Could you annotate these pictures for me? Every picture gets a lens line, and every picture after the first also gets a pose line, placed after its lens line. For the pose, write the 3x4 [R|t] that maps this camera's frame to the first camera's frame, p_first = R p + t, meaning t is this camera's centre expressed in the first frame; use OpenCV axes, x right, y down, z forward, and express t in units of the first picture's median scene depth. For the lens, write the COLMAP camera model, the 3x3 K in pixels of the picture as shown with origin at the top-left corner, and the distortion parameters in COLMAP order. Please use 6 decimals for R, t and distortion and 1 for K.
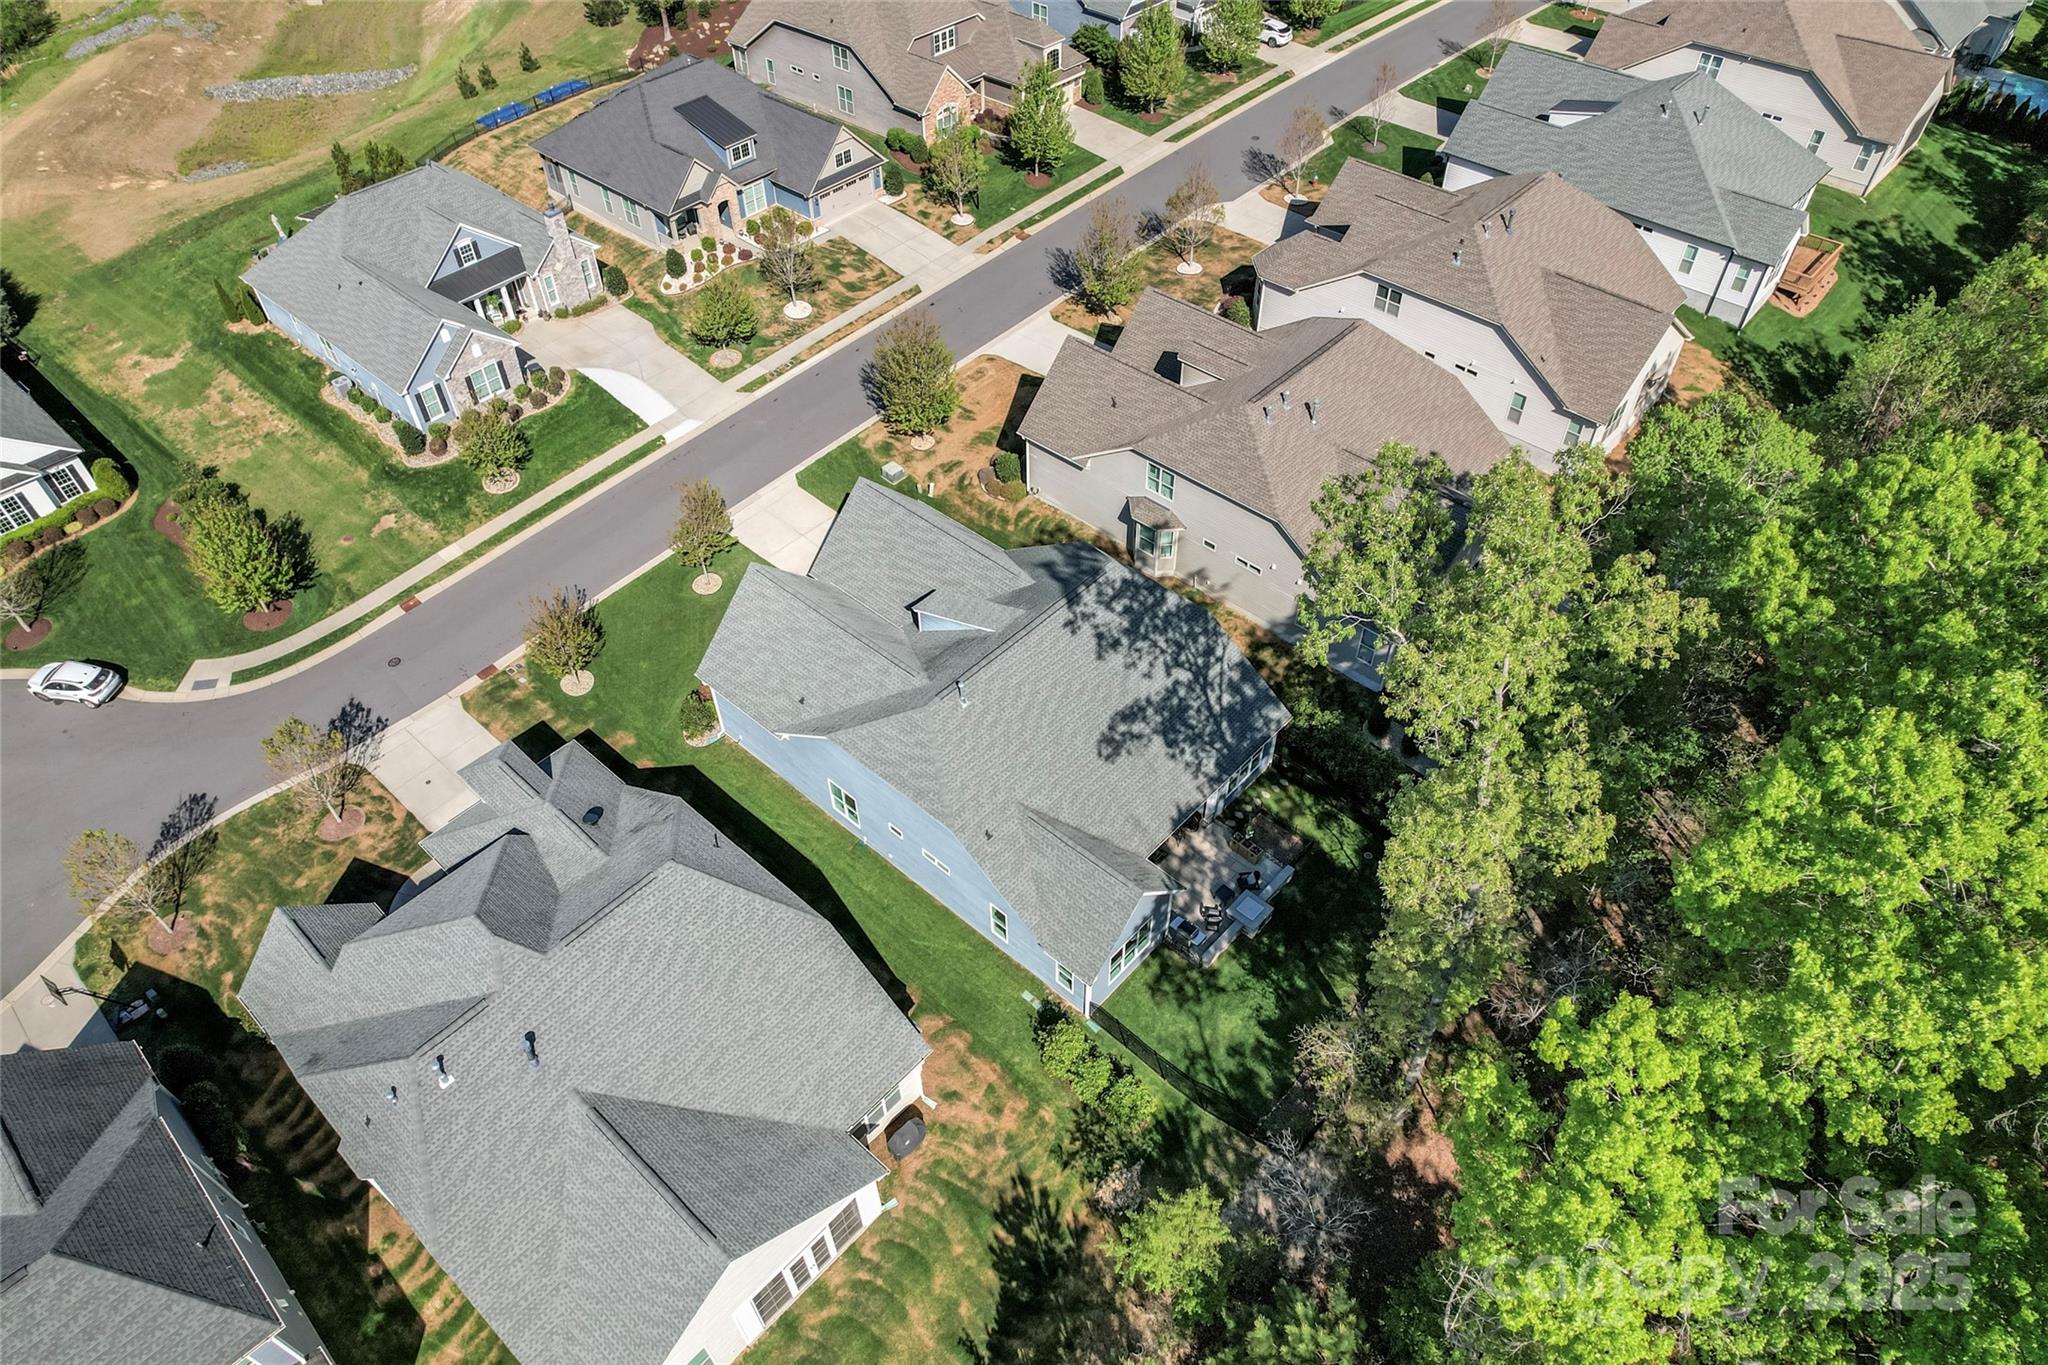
lens RADIAL K [[1302.5, 0, 1025.8], [0, 1302.5, 726.0], [0, 0, 1]] dist [-0.089876, 0.082474]
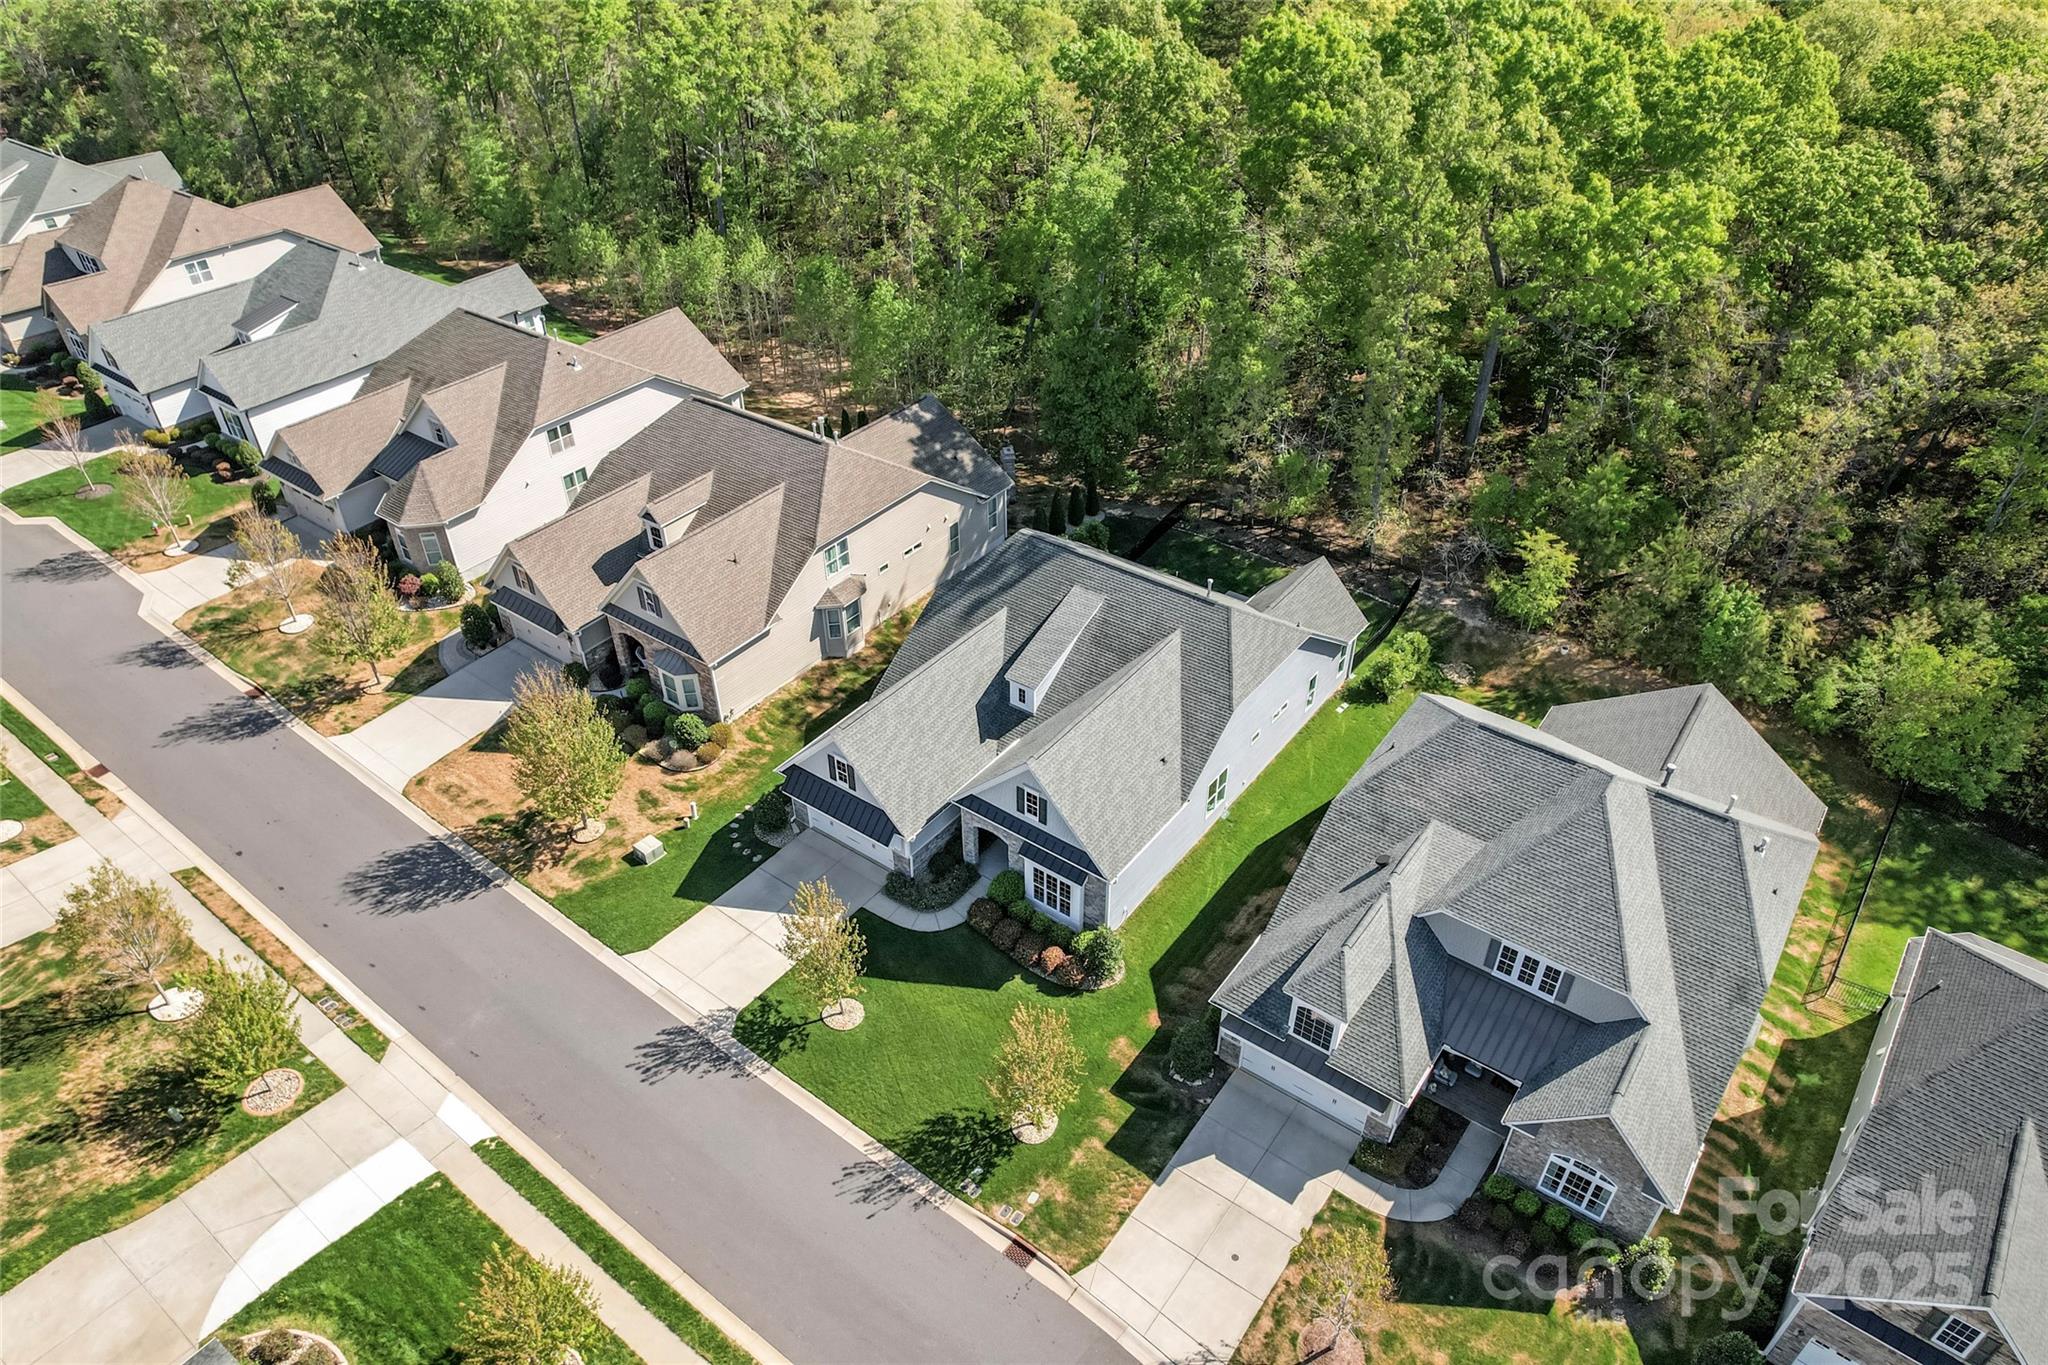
lens RADIAL K [[1381.1, 0, 1022.3], [0, 1381.1, 625.6], [0, 0, 1]] dist [0.001832, 0.003090]
pose [[-0.087991, -0.551490, 0.829528, -0.676580], [0.759377, 0.501810, 0.414165, -0.402632], [-0.644673, 0.666367, 0.374634, 0.430926]]
